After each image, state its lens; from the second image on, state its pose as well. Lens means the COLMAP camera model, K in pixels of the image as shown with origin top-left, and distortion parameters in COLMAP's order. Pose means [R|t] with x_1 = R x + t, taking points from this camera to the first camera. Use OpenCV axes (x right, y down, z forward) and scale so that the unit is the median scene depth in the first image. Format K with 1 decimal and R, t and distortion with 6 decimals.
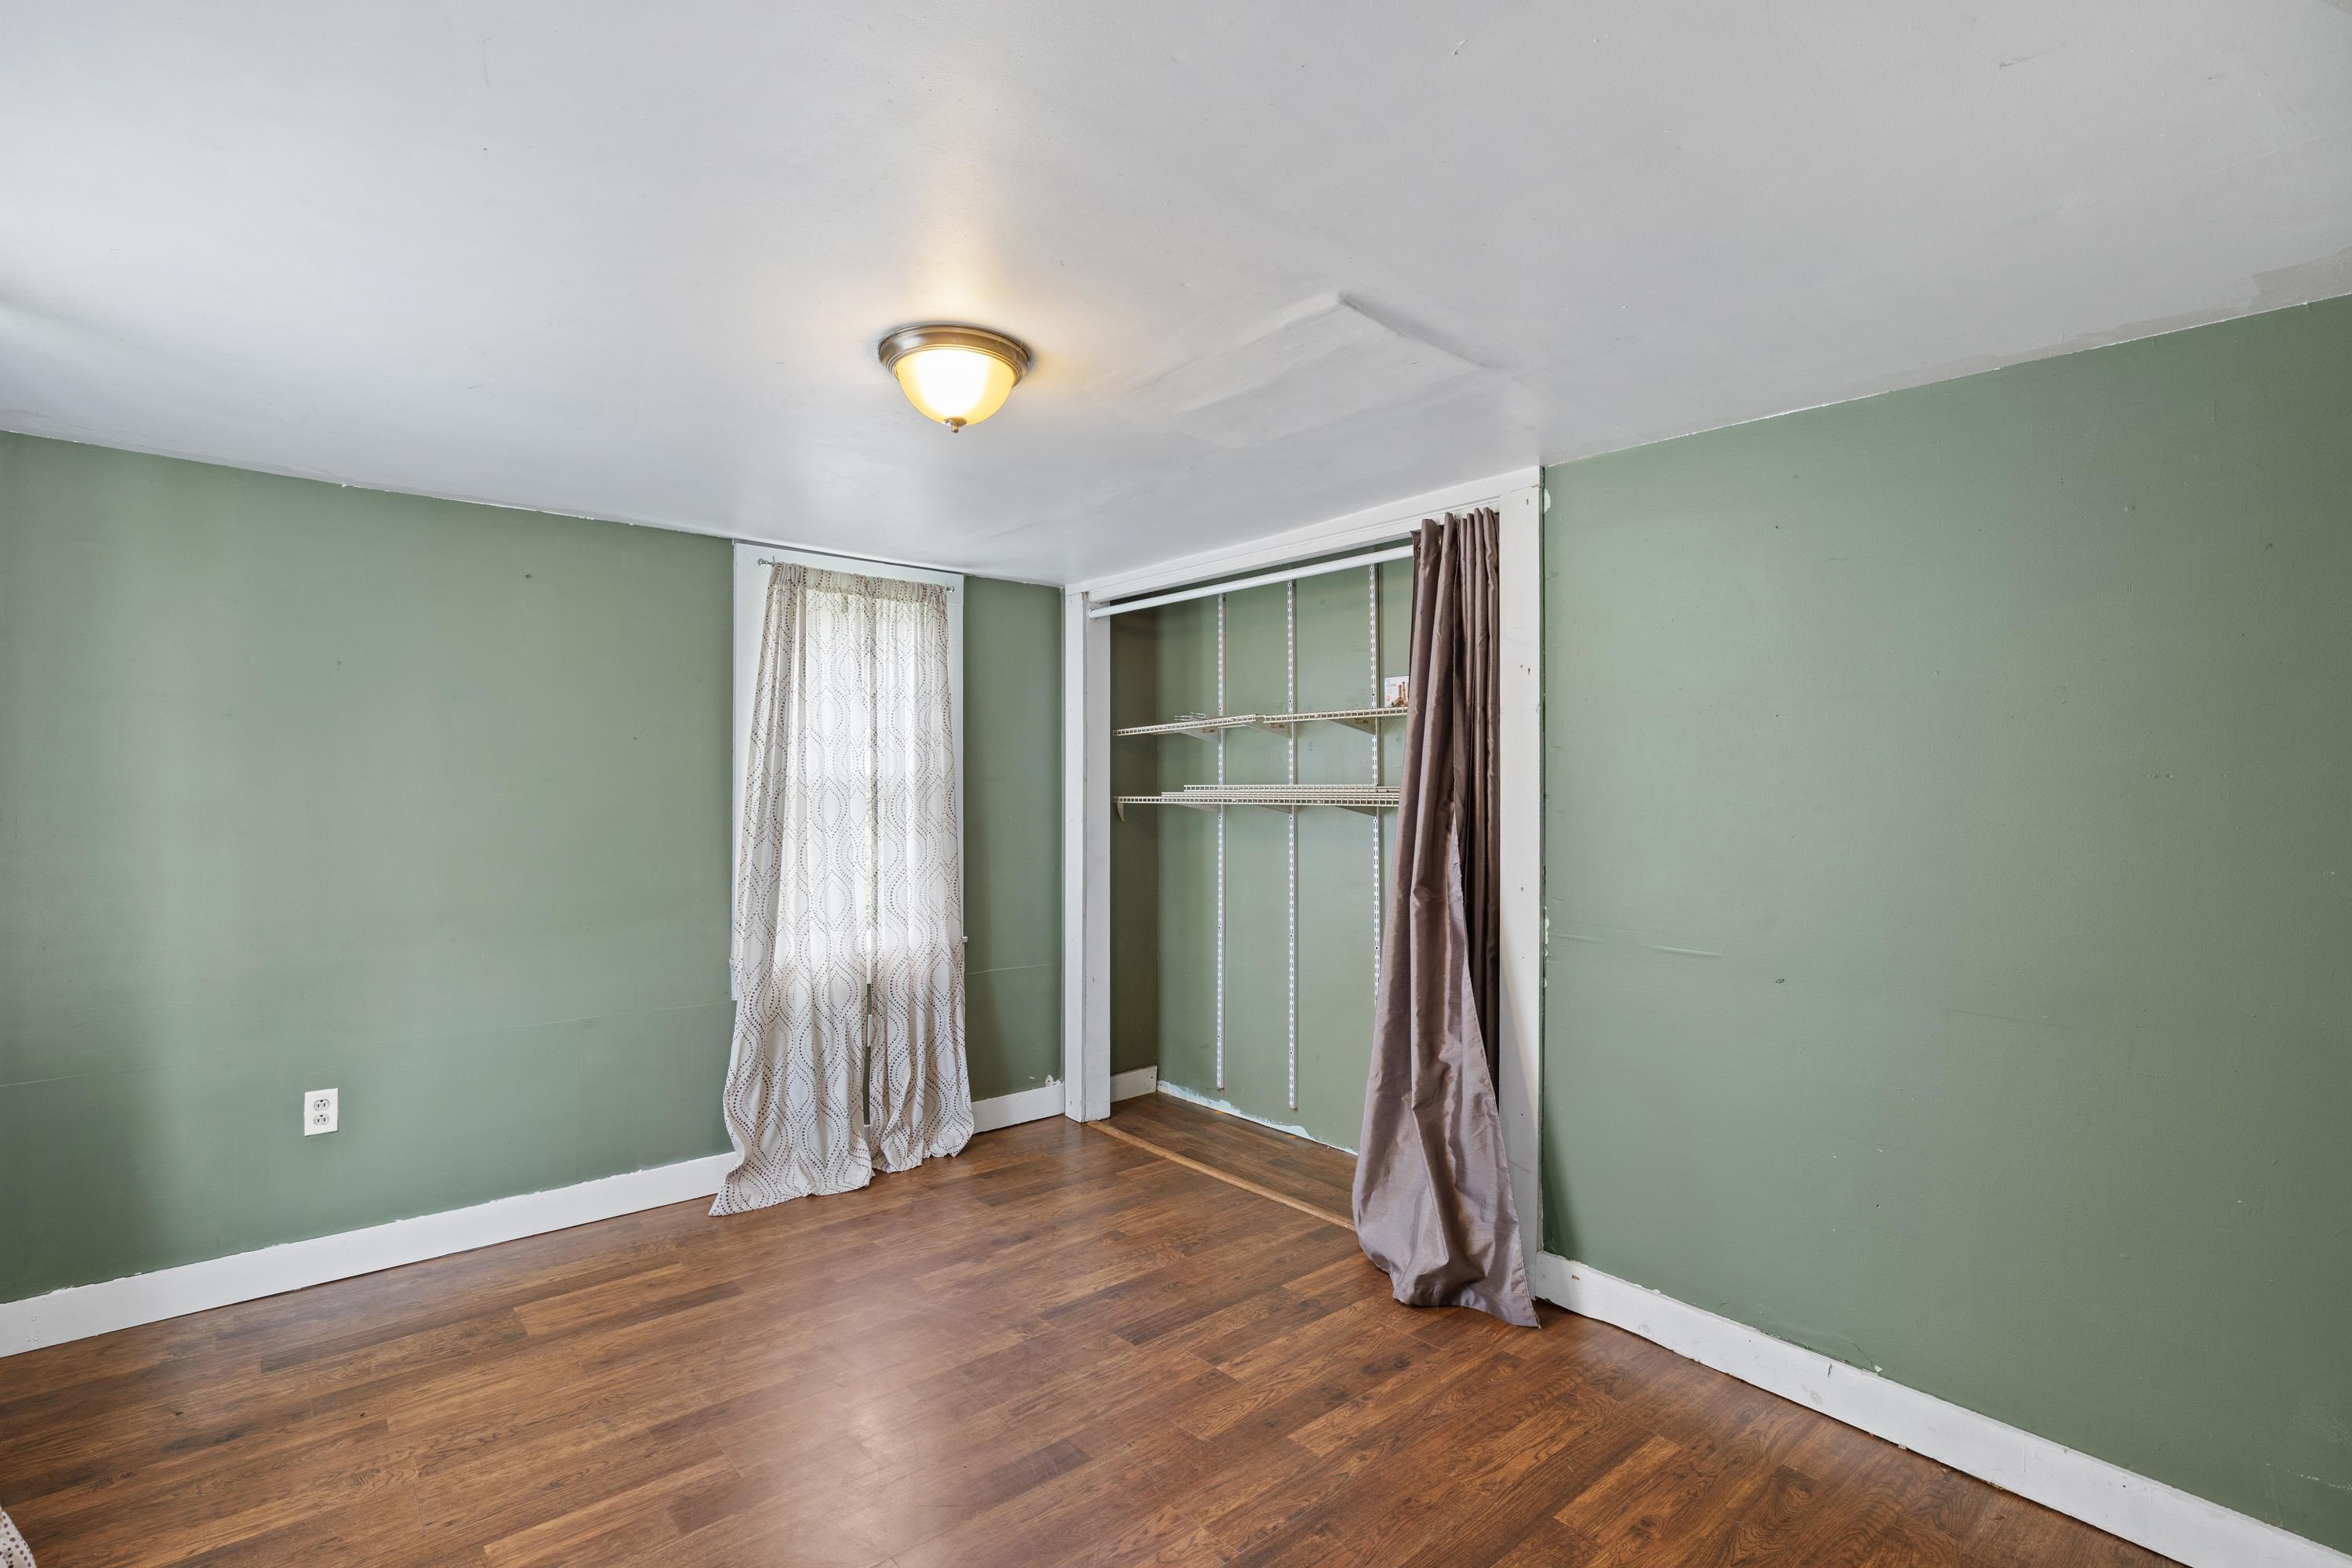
lens RADIAL K [[1072.2, 0, 1176.0], [0, 1072.2, 784.0], [0, 0, 1]] dist [0.000626, 0.000424]
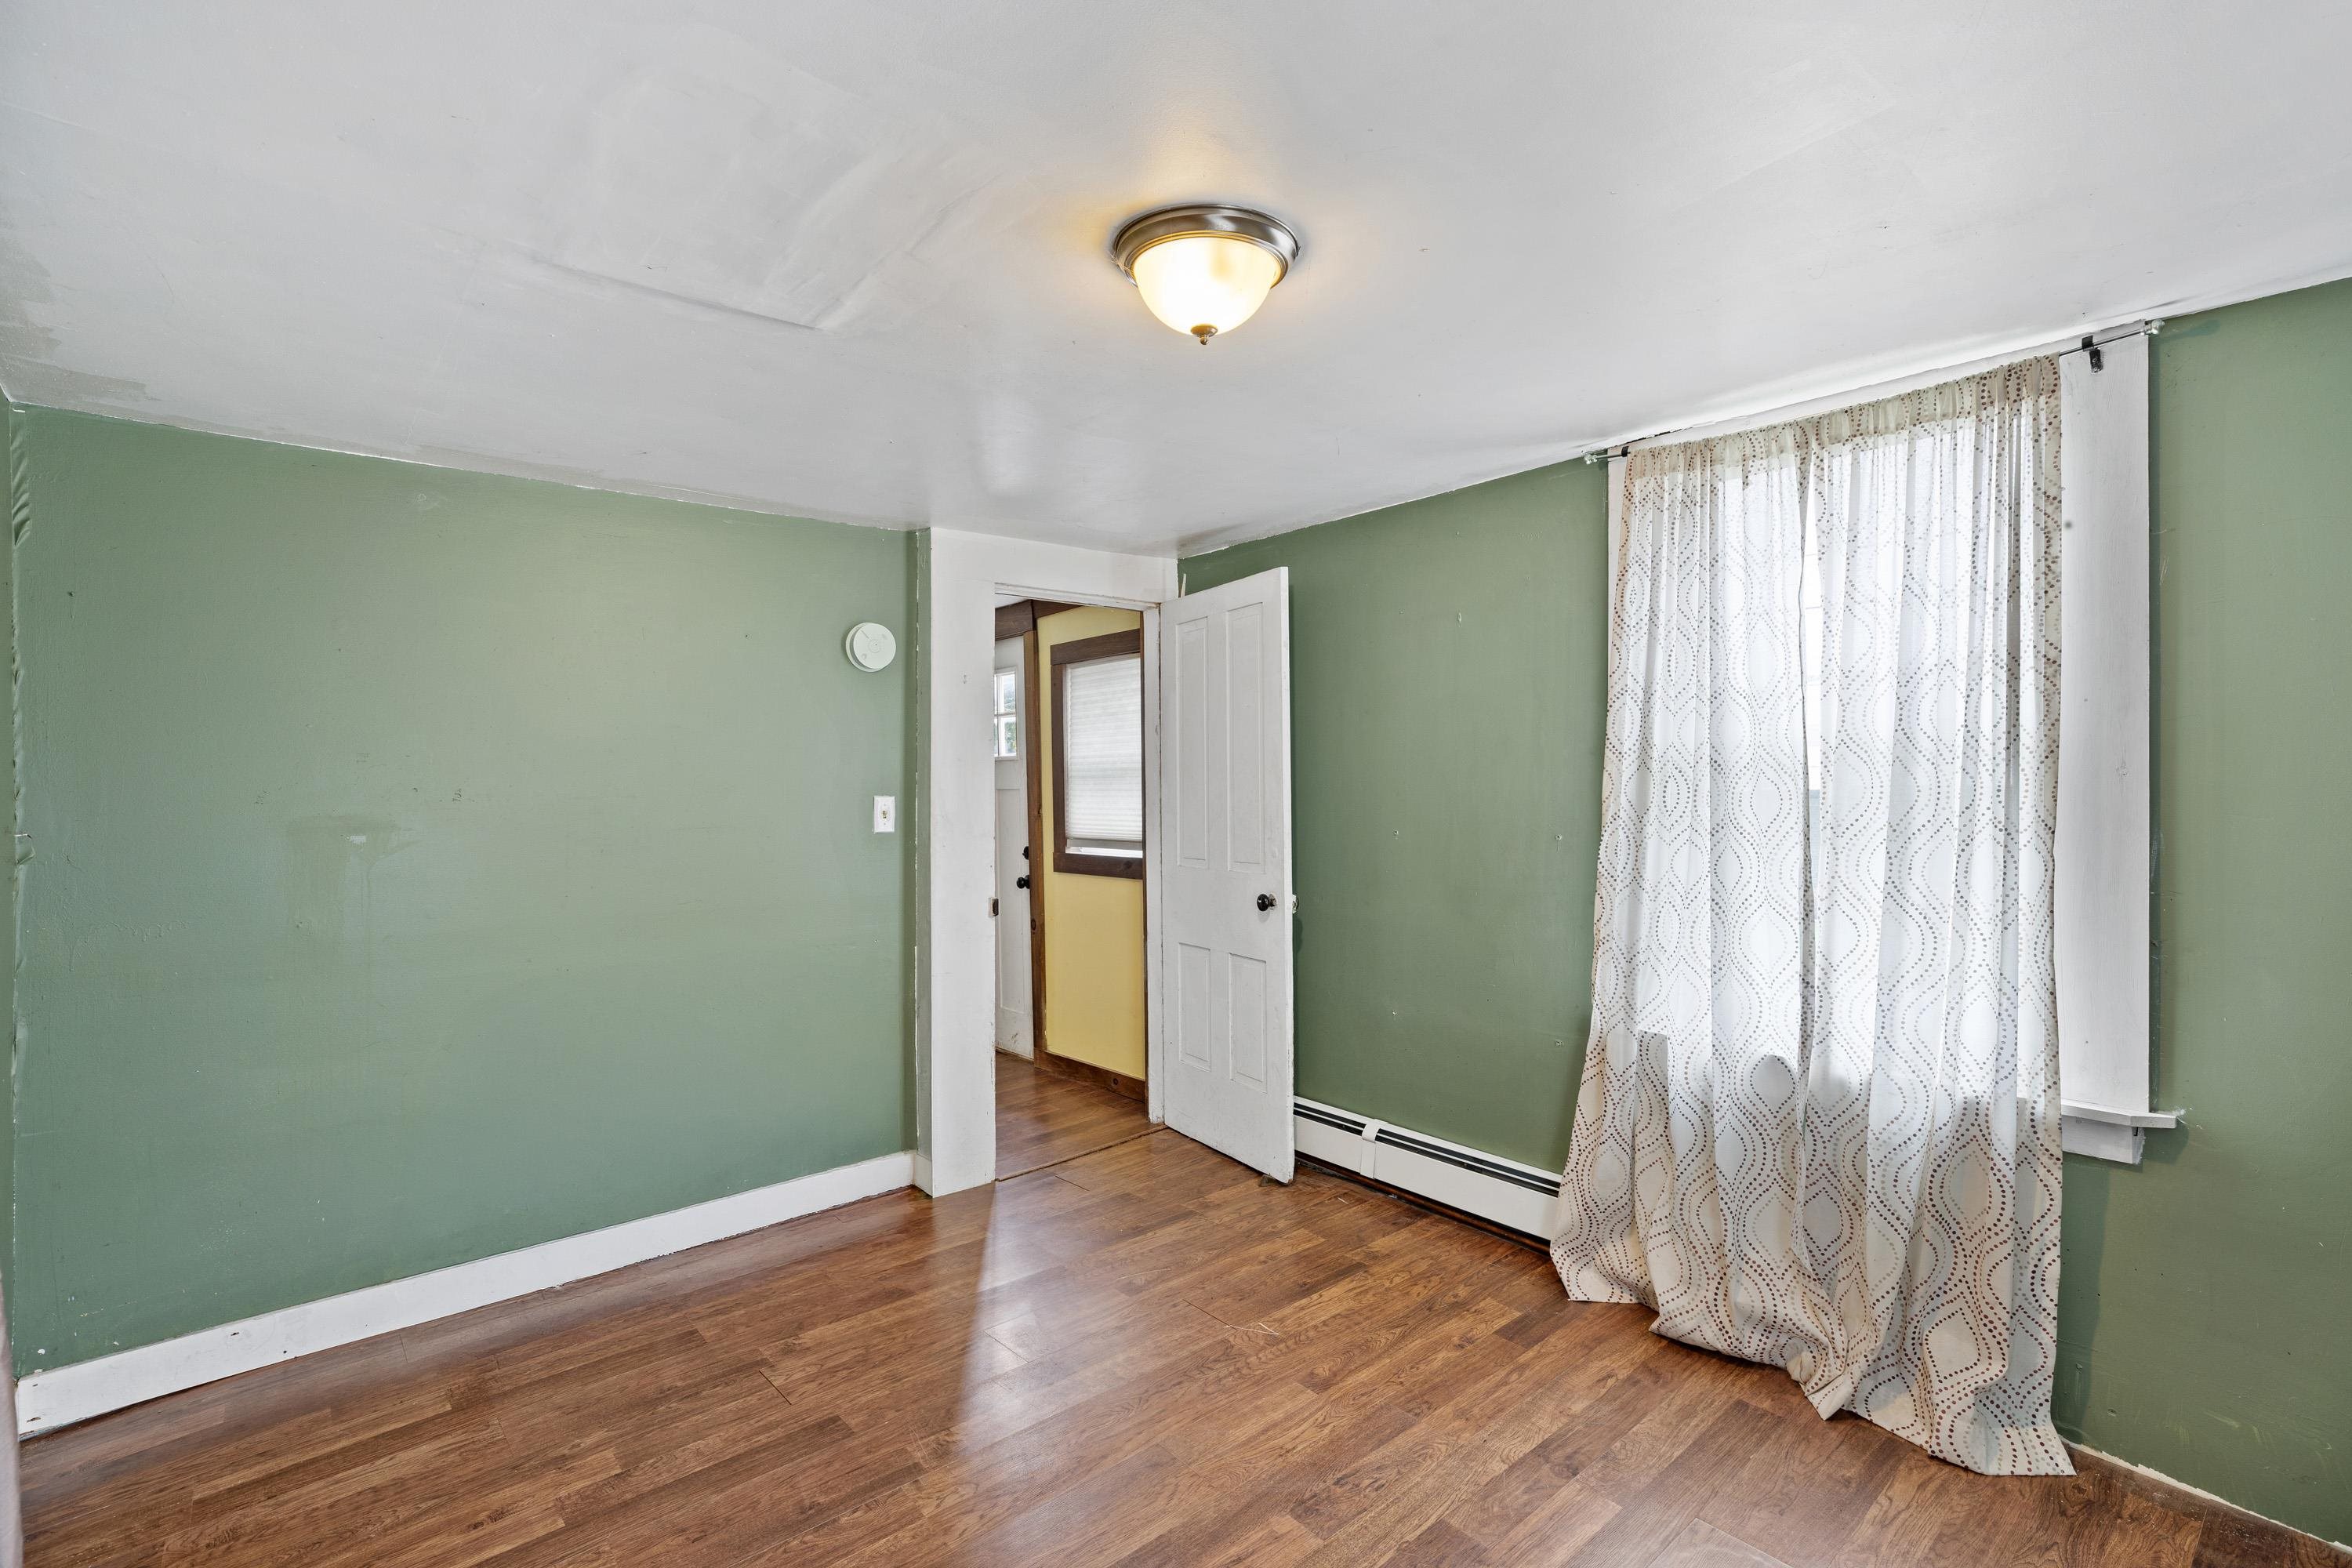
lens RADIAL K [[1072.2, 0, 1176.0], [0, 1072.2, 784.0], [0, 0, 1]] dist [0.000626, 0.000424]
pose [[-0.999978, 0.001710, 0.006447, 0.454893], [0.001705, 0.999998, -0.000703, 0.013163], [-0.006448, -0.000692, -0.999979, 2.079341]]
